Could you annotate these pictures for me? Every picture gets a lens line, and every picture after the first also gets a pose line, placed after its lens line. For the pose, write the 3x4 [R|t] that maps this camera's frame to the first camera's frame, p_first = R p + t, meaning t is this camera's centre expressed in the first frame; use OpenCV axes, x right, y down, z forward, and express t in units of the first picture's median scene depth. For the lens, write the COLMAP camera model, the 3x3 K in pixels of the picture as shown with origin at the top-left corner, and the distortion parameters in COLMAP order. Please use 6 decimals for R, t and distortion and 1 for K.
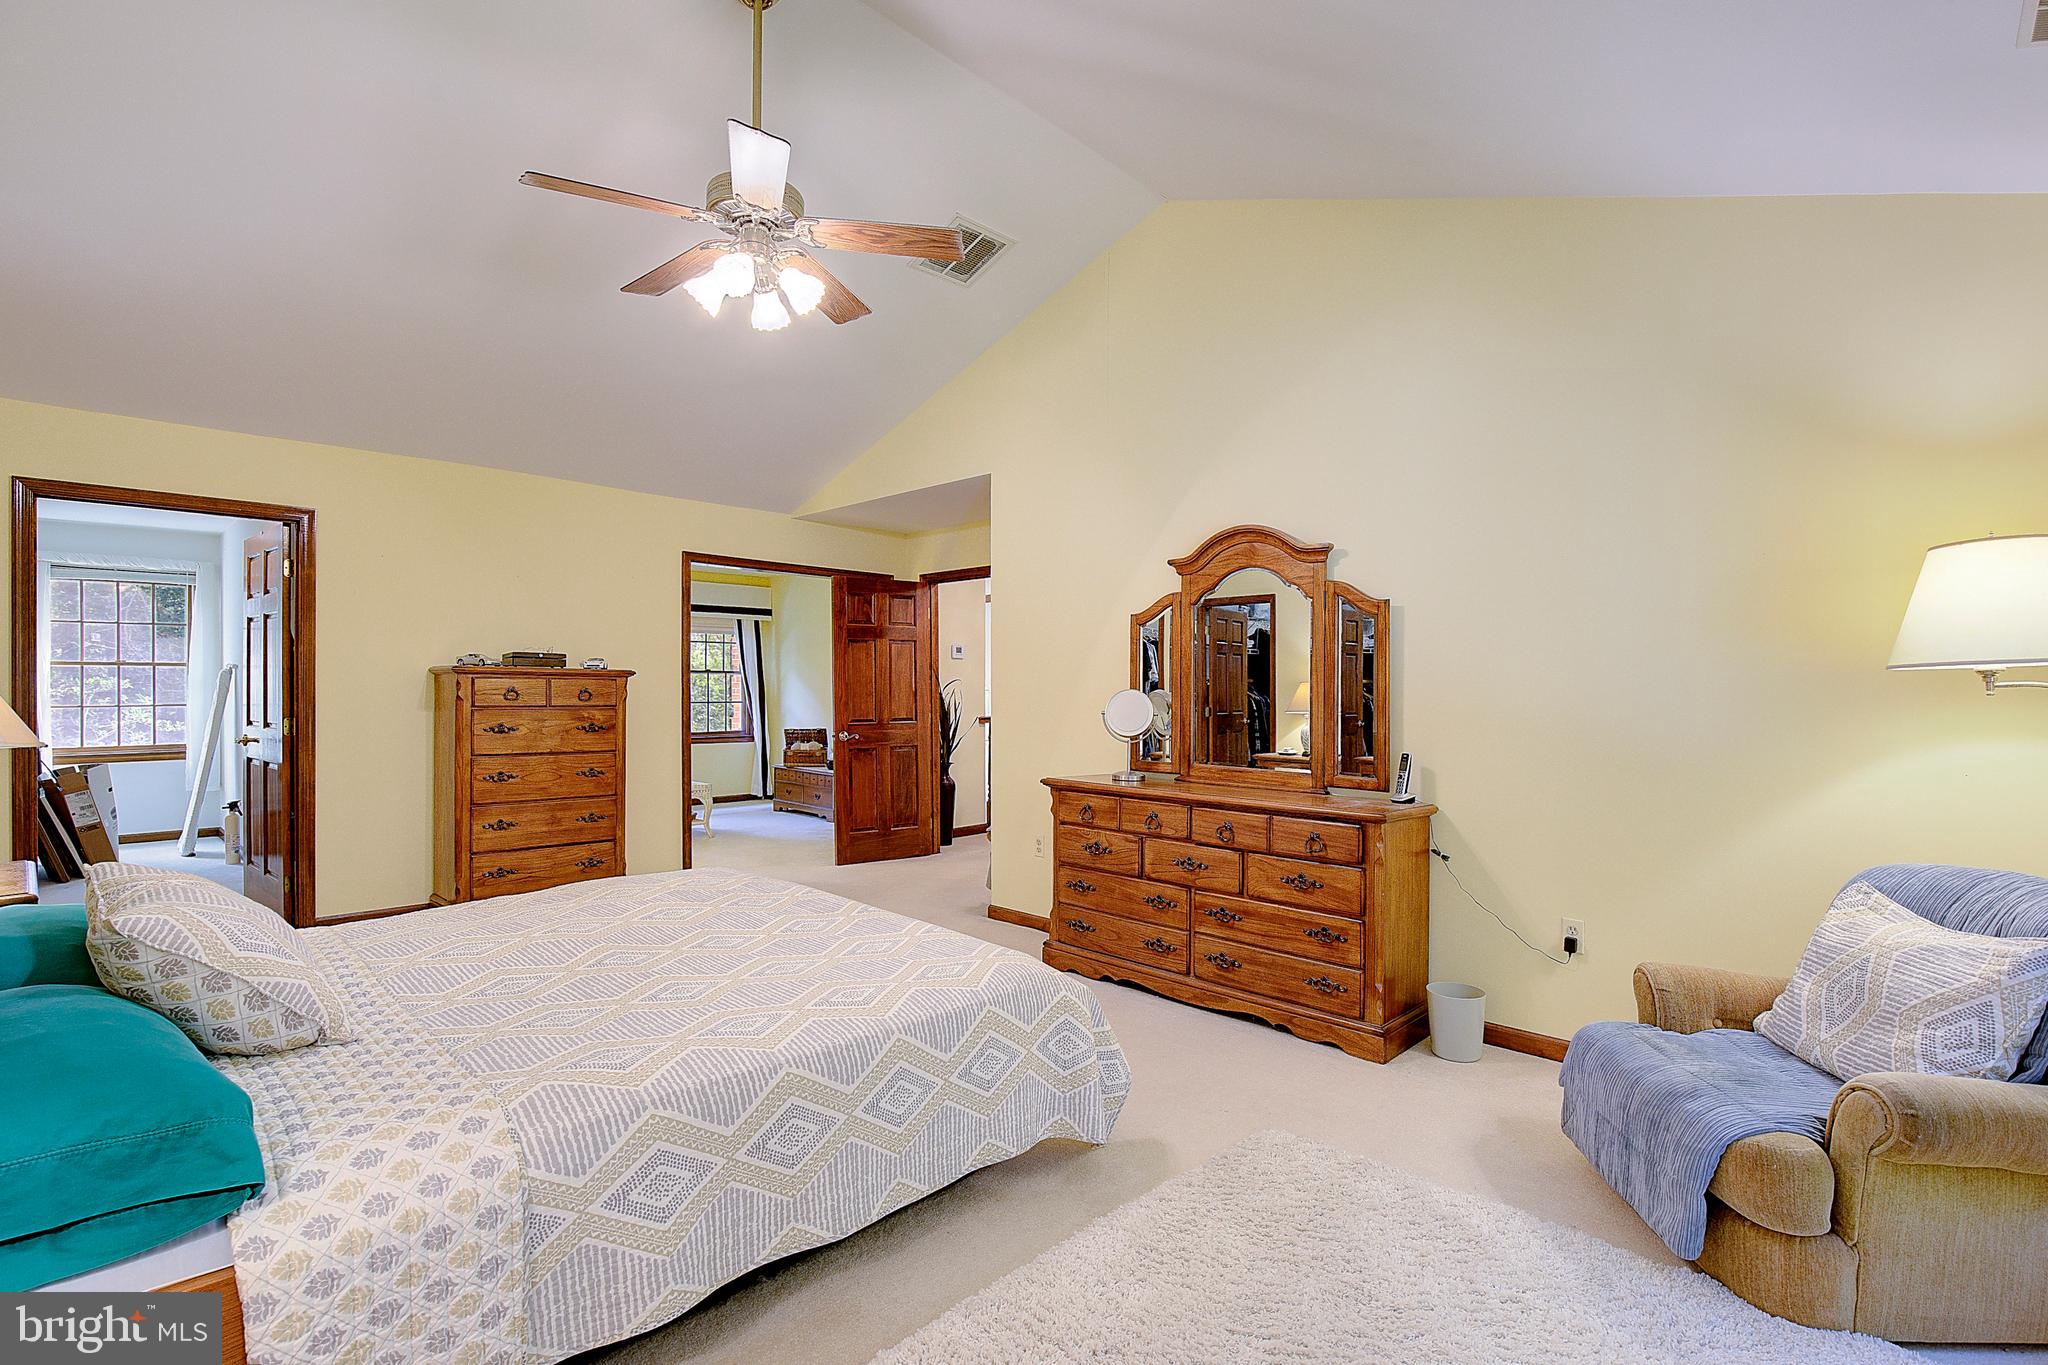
lens RADIAL K [[941.5, 0, 1022.8], [0, 941.5, 686.1], [0, 0, 1]] dist [-0.024357, -0.000265]
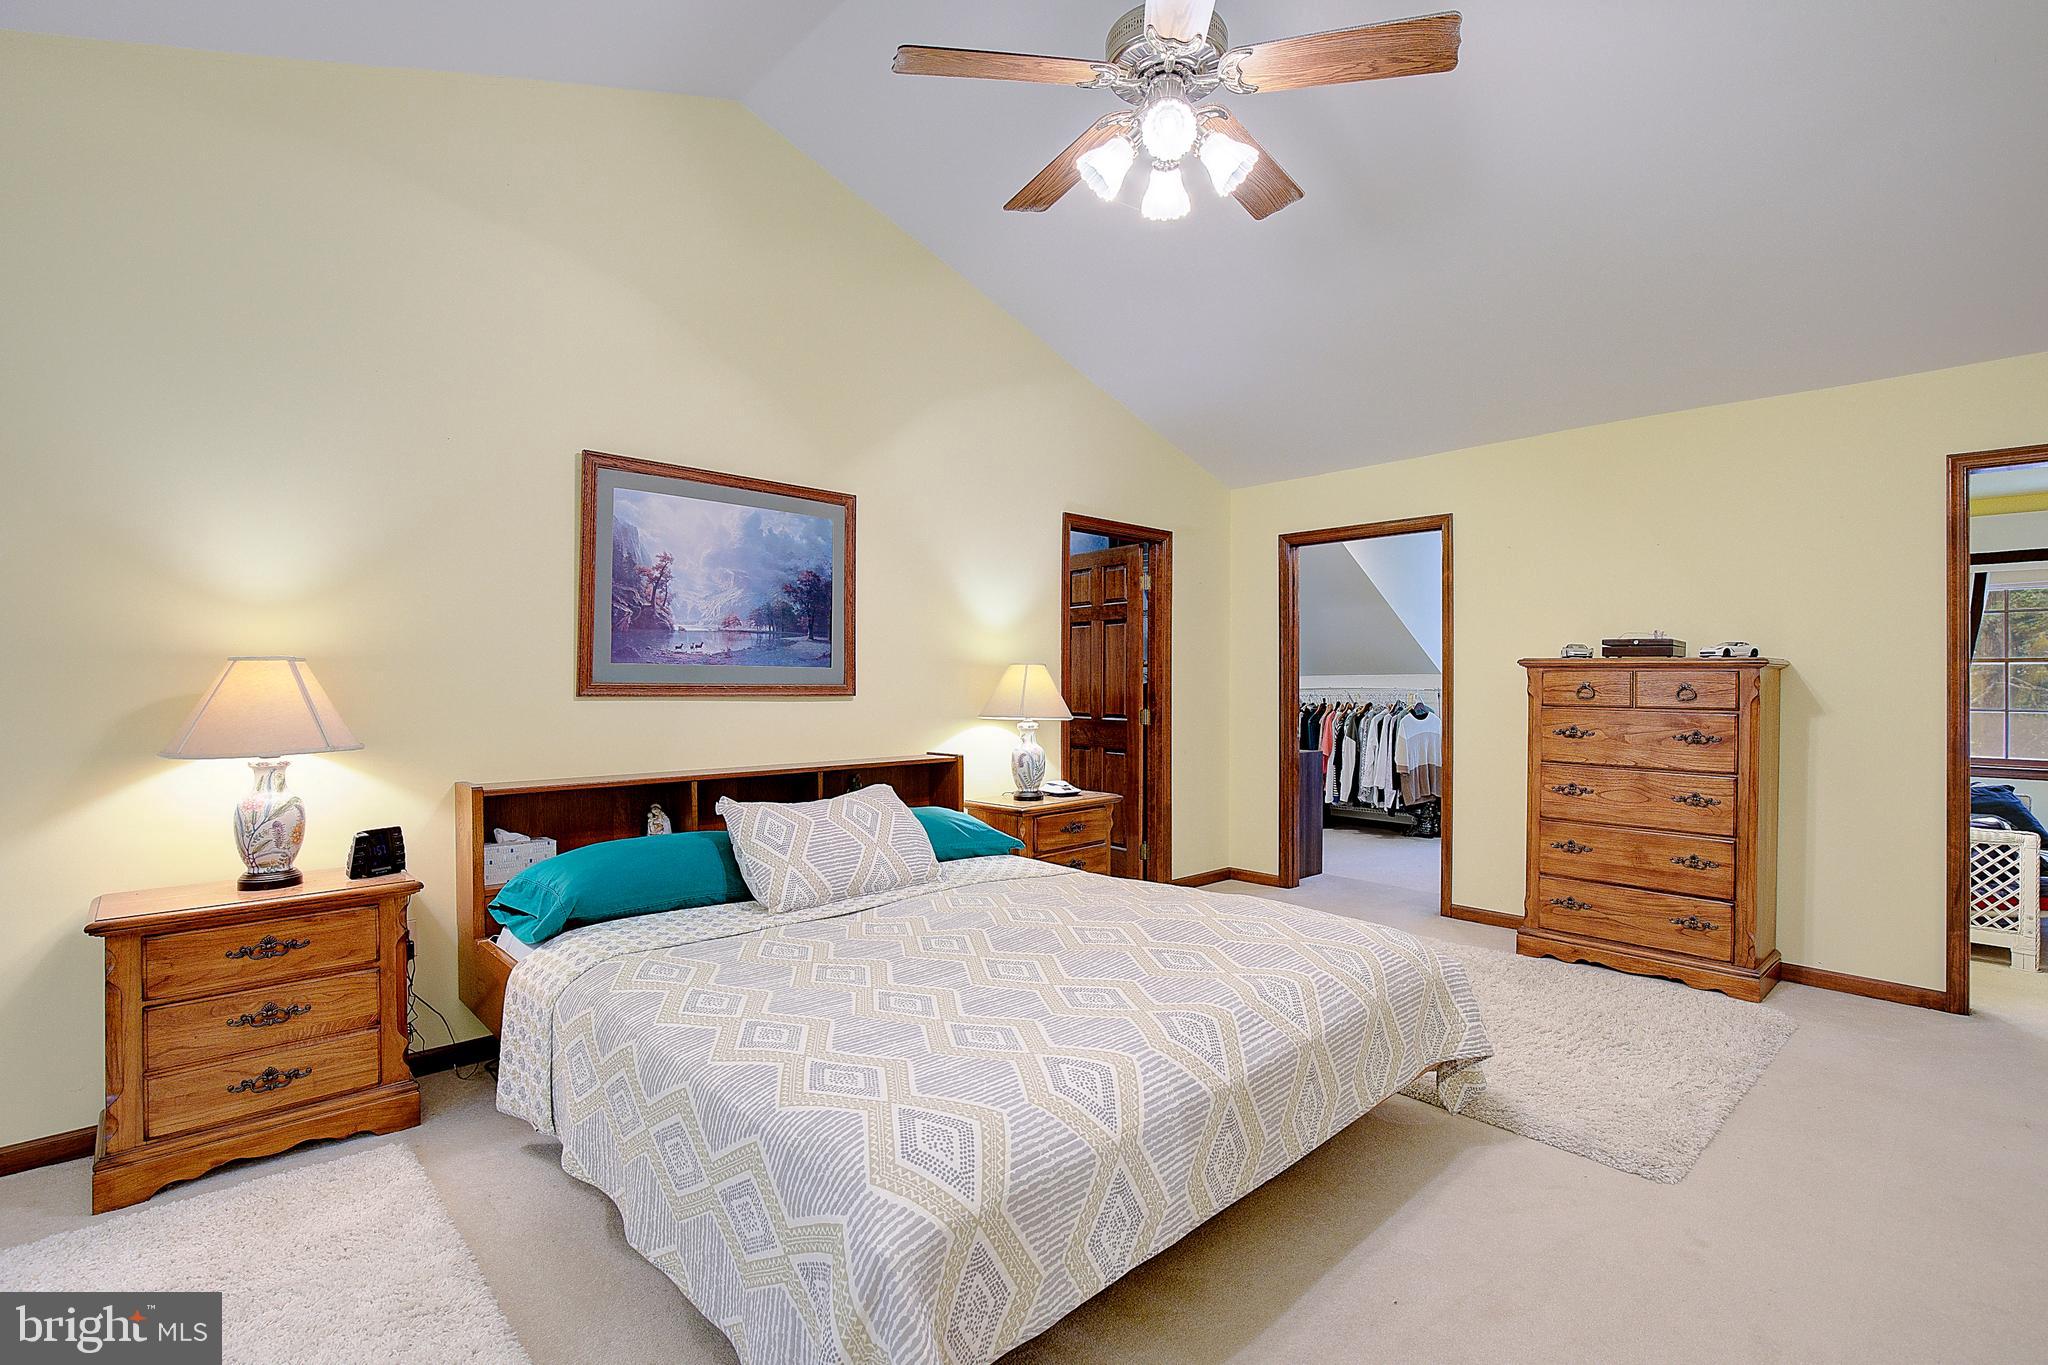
lens RADIAL K [[941.5, 0, 1026.2], [0, 941.5, 686.5], [0, 0, 1]] dist [-0.024357, -0.000265]
pose [[-0.011805, -0.005852, -0.999913, 0.273222], [-0.005363, 0.999969, -0.005789, 0.011512], [0.999916, 0.005294, -0.011836, 0.496063]]
